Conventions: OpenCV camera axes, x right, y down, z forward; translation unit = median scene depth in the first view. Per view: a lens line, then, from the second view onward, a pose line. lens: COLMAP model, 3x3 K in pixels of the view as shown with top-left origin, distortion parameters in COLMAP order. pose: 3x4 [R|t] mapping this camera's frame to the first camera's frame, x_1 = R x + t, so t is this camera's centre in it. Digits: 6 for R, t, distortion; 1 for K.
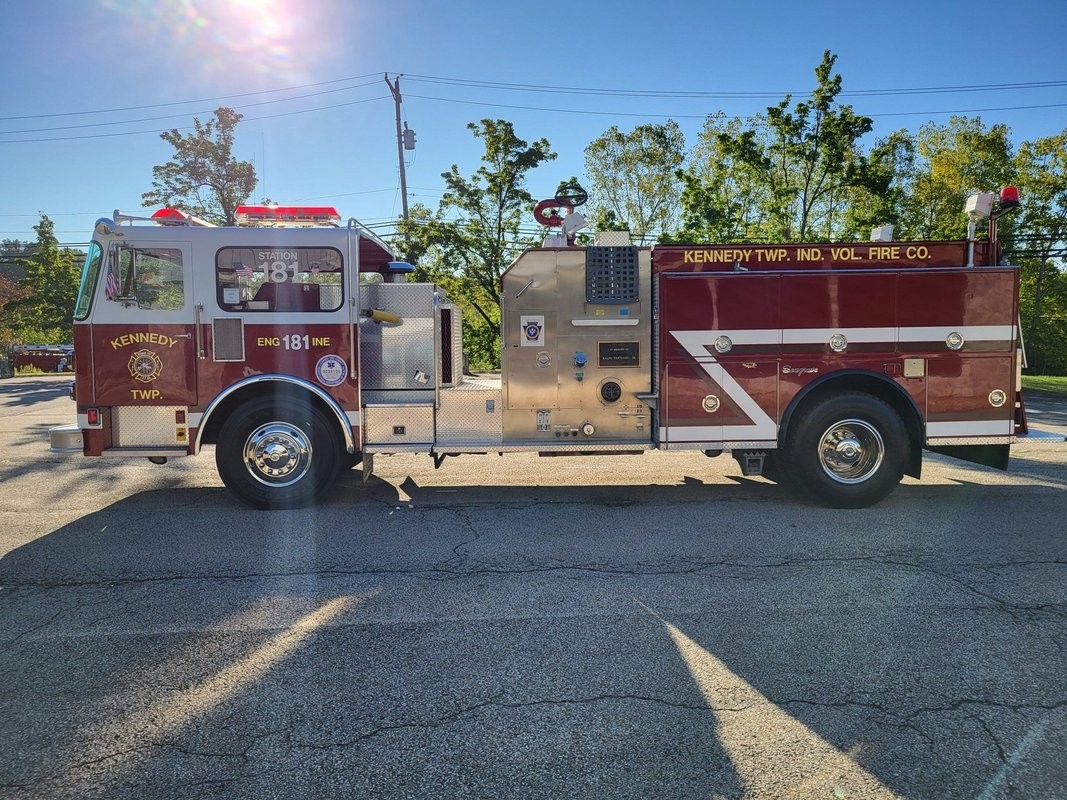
lens RADIAL K [[806.1, 0, 538.9], [0, 806.1, 397.2], [0, 0, 1]] dist [0.068531, -0.047686]
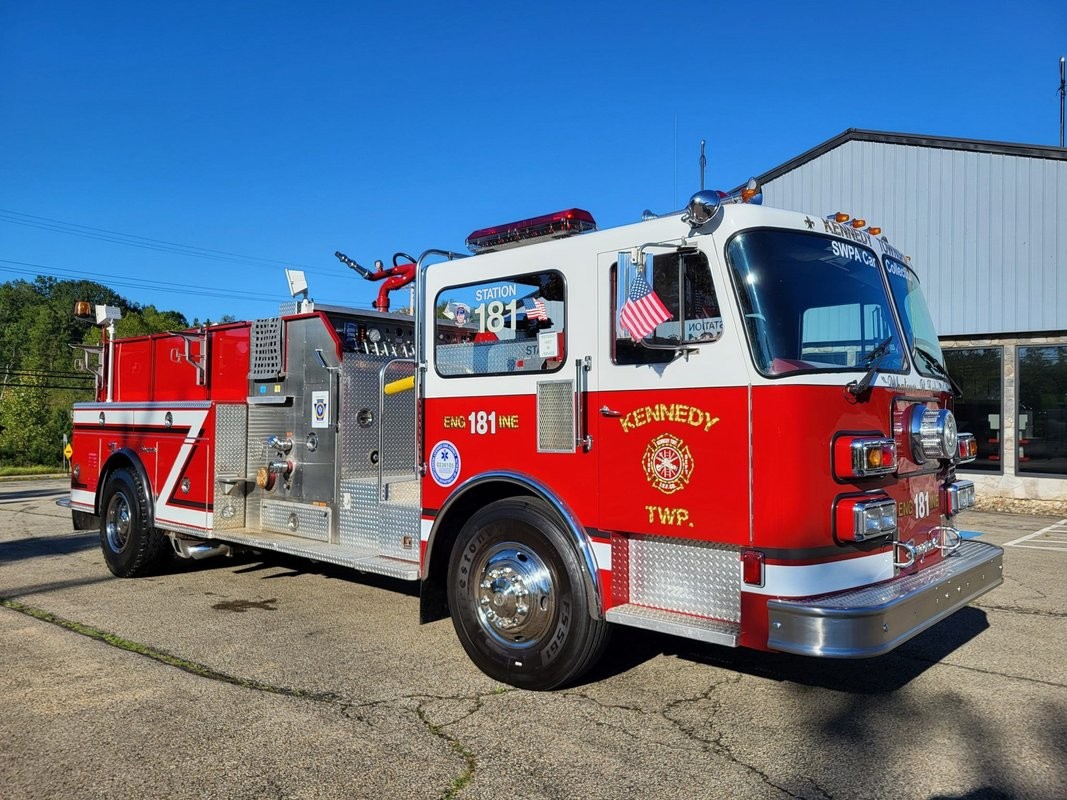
lens RADIAL K [[806.1, 0, 525.0], [0, 806.1, 393.0], [0, 0, 1]] dist [0.068531, -0.047686]
pose [[0.712743, -0.016694, -0.701226, -0.159181], [-0.063244, 0.994115, -0.087950, -0.030165], [0.698568, 0.107034, 0.707493, 0.516509]]
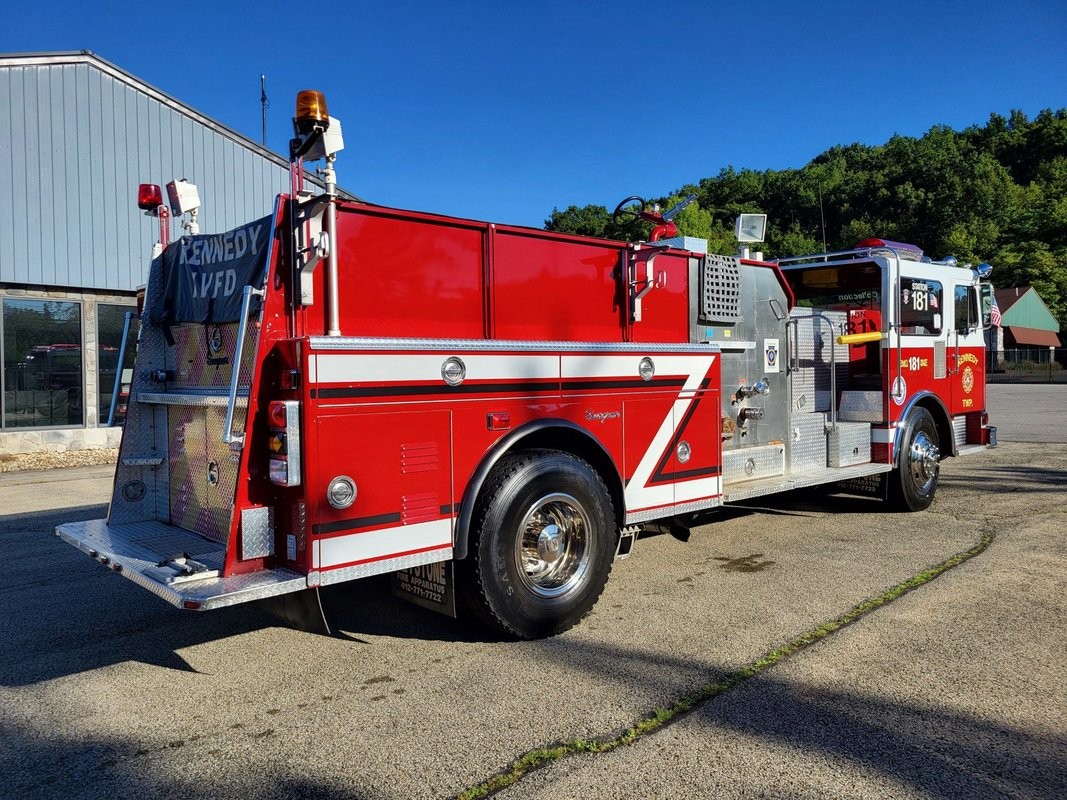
lens RADIAL K [[806.1, 0, 530.7], [0, 806.1, 394.8], [0, 0, 1]] dist [0.068531, -0.047686]
pose [[0.767915, -0.030208, 0.639839, -1.710244], [0.065808, 0.997322, -0.031895, -0.018920], [-0.637162, 0.066599, 0.767847, 0.444893]]
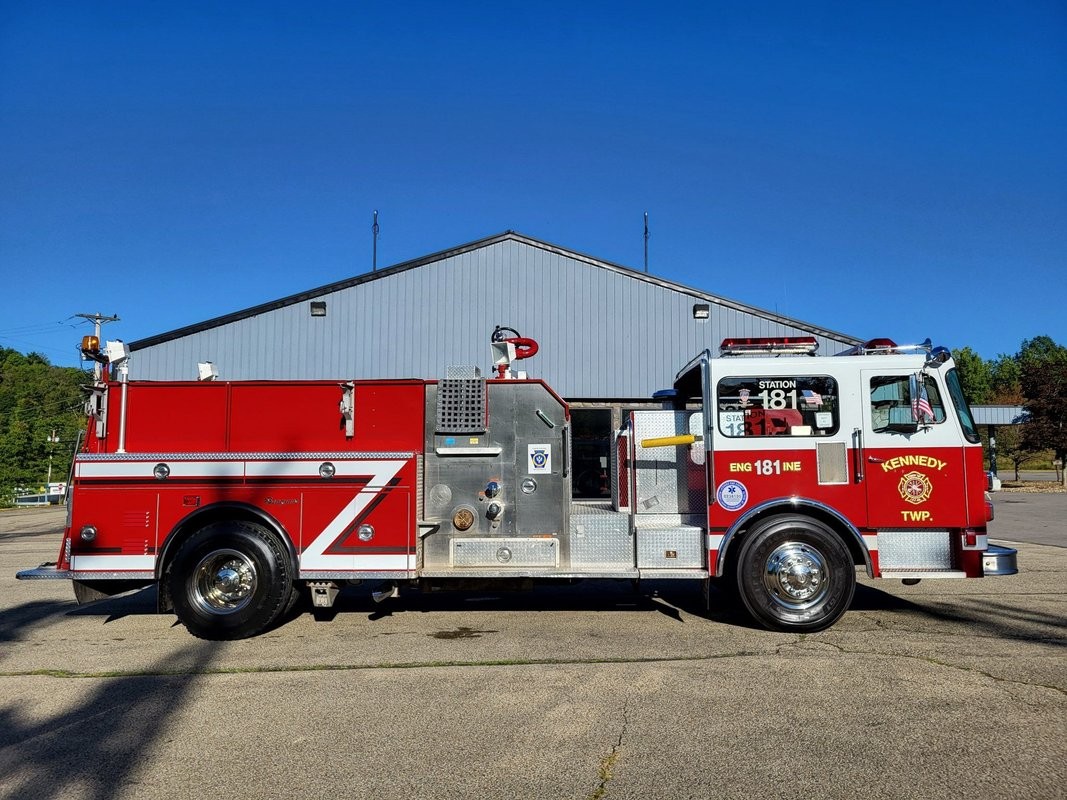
lens RADIAL K [[806.1, 0, 539.7], [0, 806.1, 406.4], [0, 0, 1]] dist [0.068531, -0.047686]
pose [[0.996251, -0.010972, -0.085809, -0.822693], [-0.001829, 0.989032, -0.147687, 0.012334], [0.086489, 0.147290, 0.985305, -0.065201]]
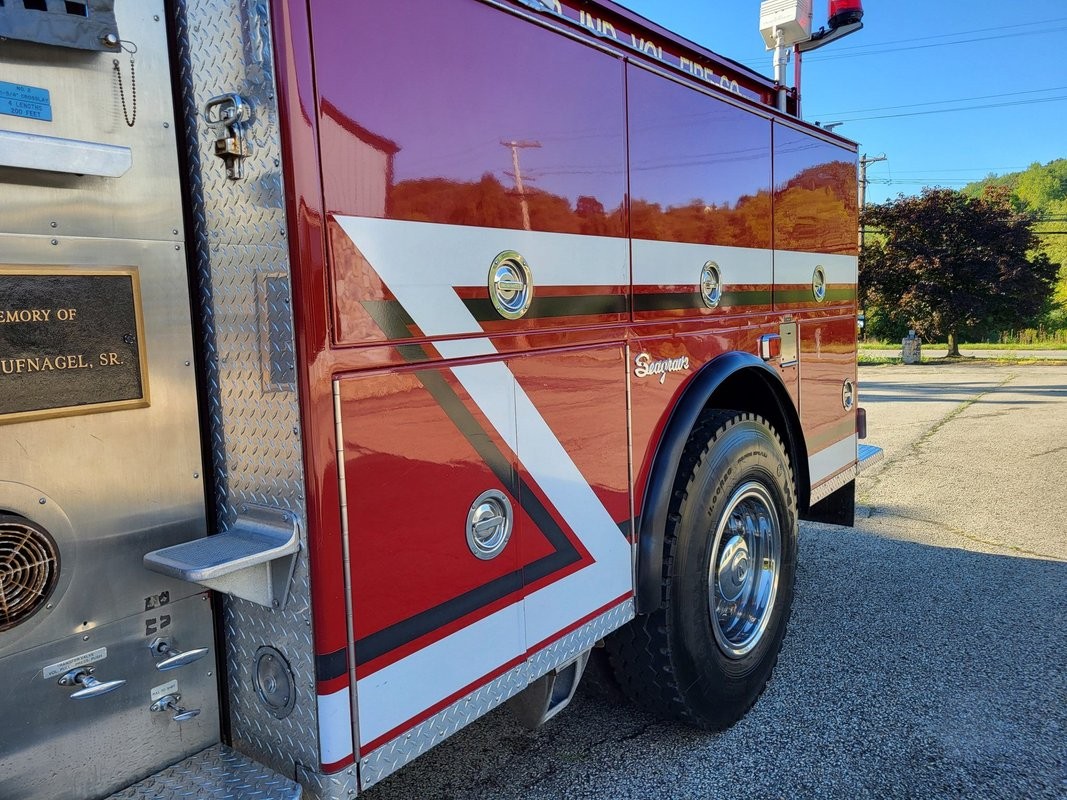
lens RADIAL K [[806.1, 0, 537.9], [0, 806.1, 390.0], [0, 0, 1]] dist [0.068531, -0.047686]
pose [[0.634937, -0.090229, 0.767276, 0.034614], [0.088540, 0.995111, 0.043752, -0.041606], [-0.767473, 0.040155, 0.639822, 0.805821]]
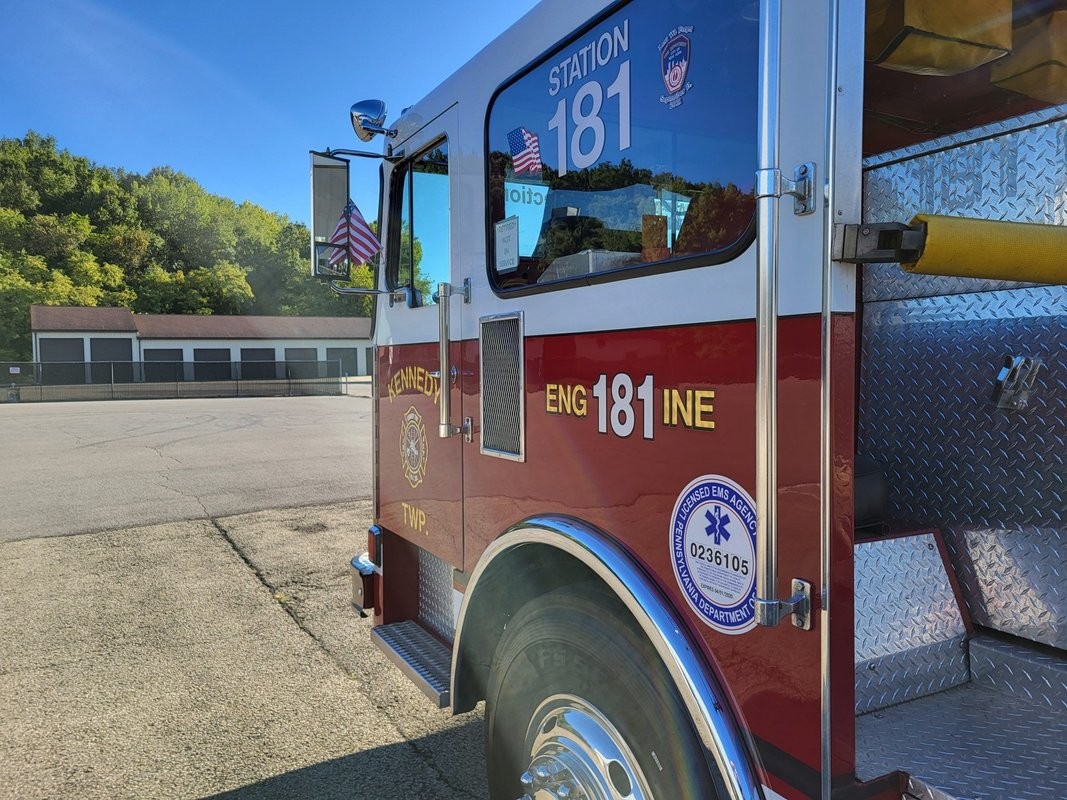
lens RADIAL K [[806.1, 0, 536.6], [0, 806.1, 397.7], [0, 0, 1]] dist [0.068531, -0.047686]
pose [[0.445160, 0.040352, -0.894542, -0.093497], [-0.055994, 0.998284, 0.017167, -0.069588], [0.893699, 0.042447, 0.446655, 0.833607]]
